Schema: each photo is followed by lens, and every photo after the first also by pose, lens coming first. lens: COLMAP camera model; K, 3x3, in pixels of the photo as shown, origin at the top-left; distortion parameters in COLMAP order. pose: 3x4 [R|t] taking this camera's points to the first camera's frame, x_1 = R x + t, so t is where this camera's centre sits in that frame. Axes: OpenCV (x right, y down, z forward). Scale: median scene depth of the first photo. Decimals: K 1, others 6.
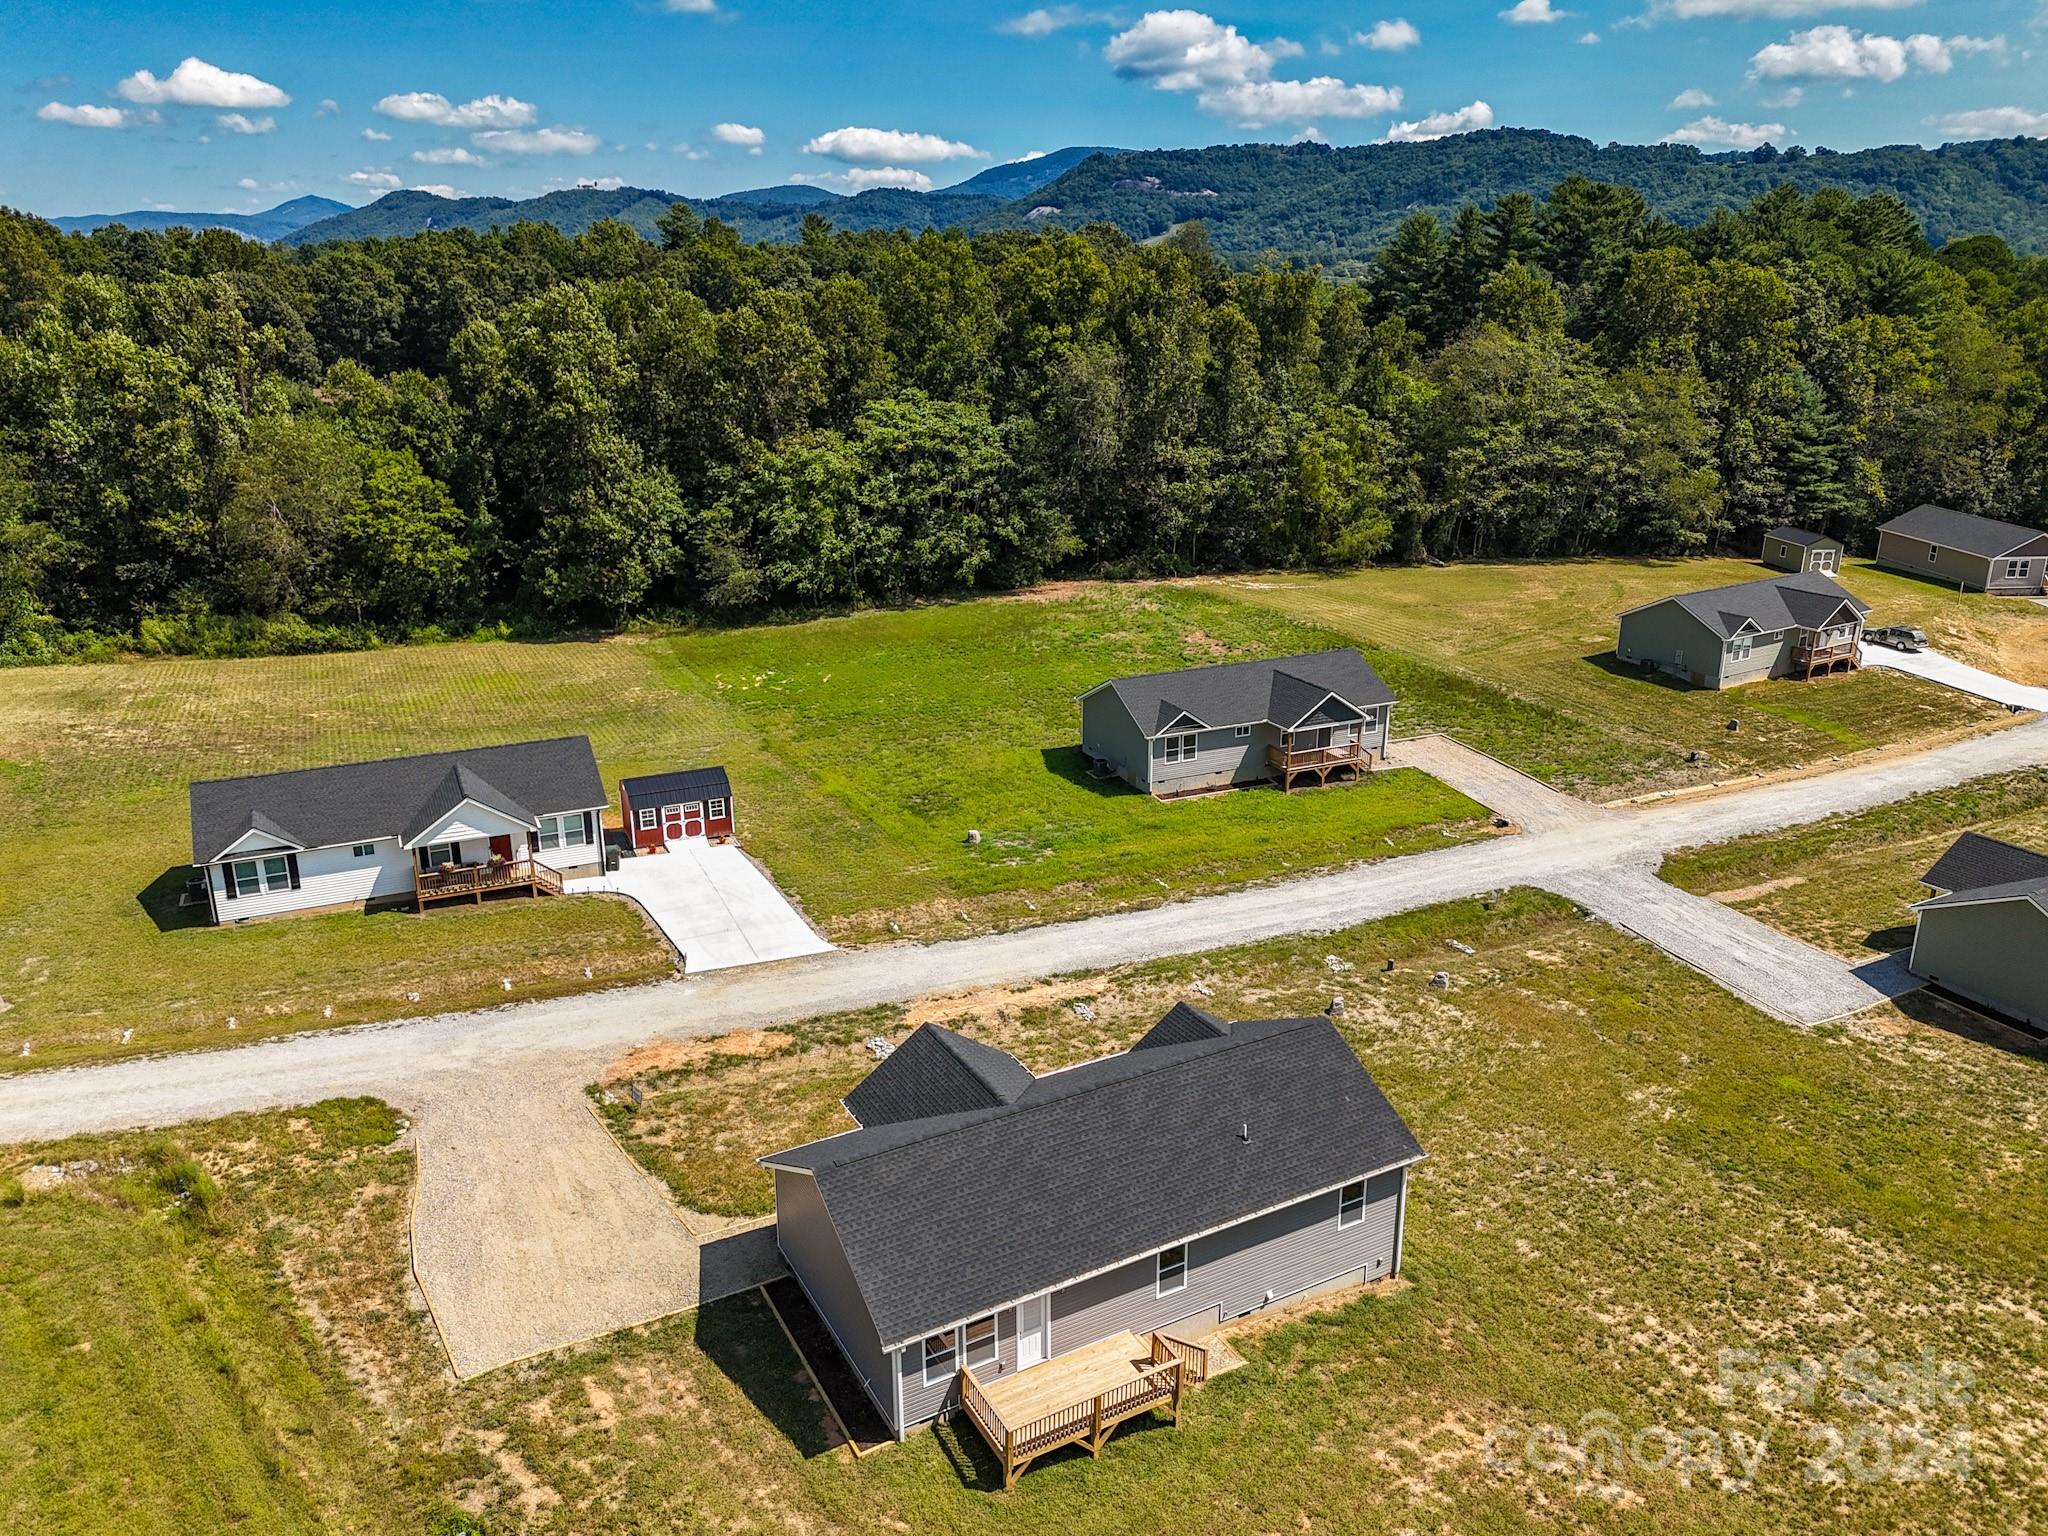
lens RADIAL K [[1505.4, 0, 1024.0], [0, 1505.4, 768.0], [0, 0, 1]] dist [0.077626, -0.075129]
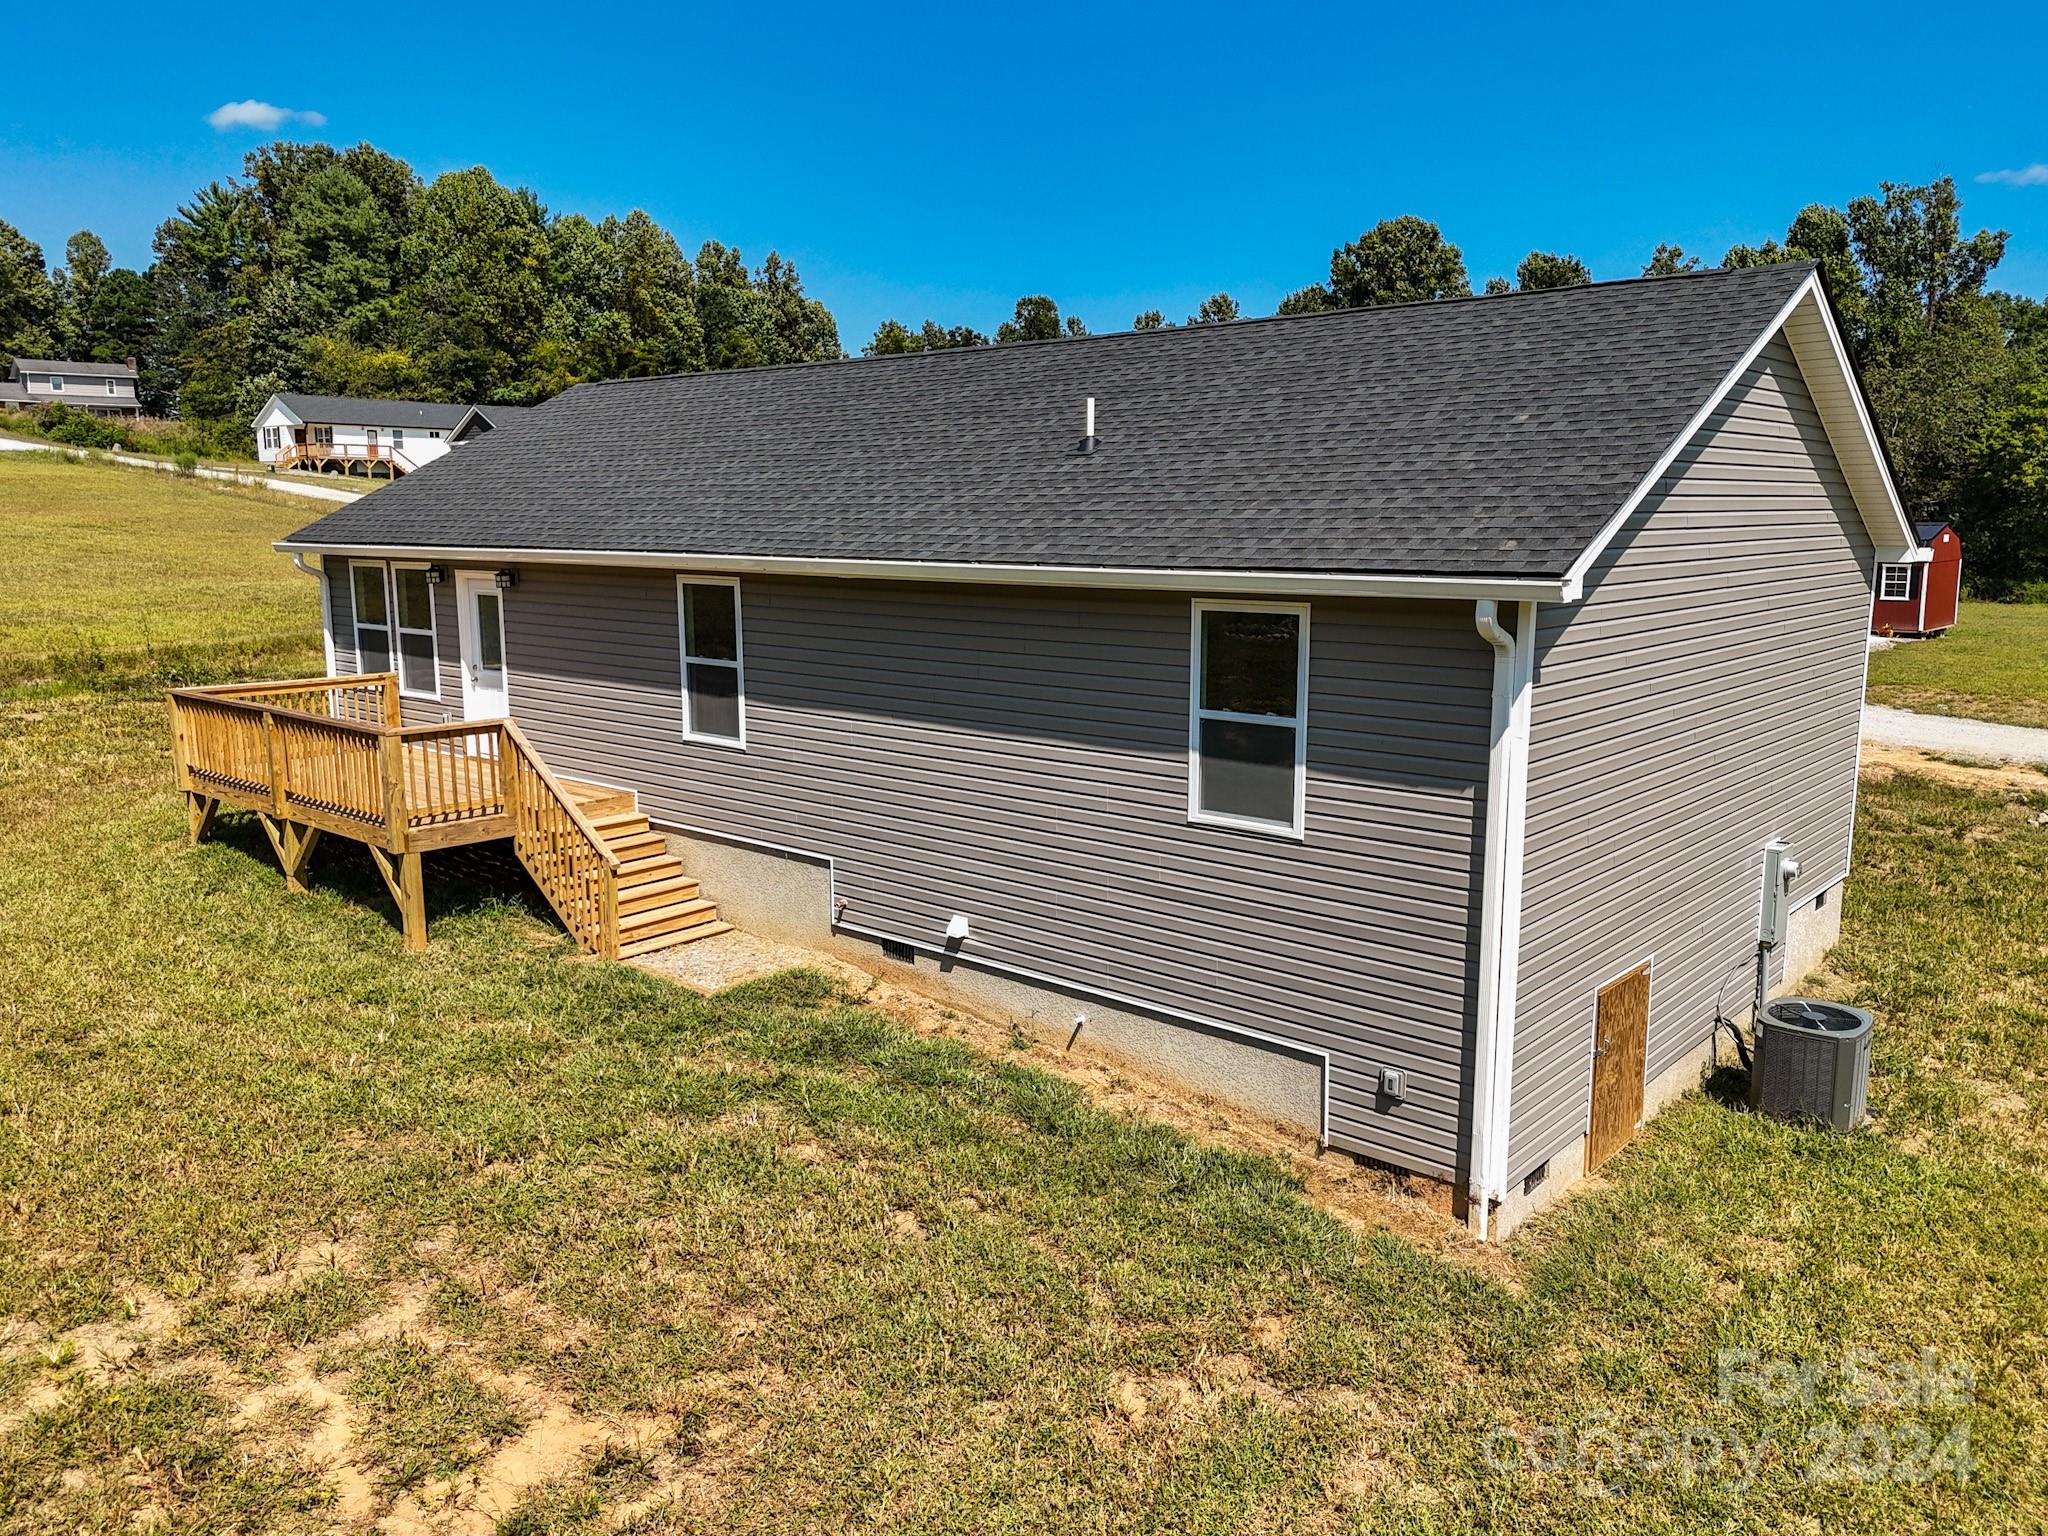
lens RADIAL K [[1505.4, 0, 1024.0], [0, 1505.4, 768.0], [0, 0, 1]] dist [0.077626, -0.075129]
pose [[0.342991, 0.162265, -0.925217, 0.283161], [-0.297214, 0.953109, 0.056975, 0.189507], [0.891078, 0.255446, 0.375136, 0.572699]]
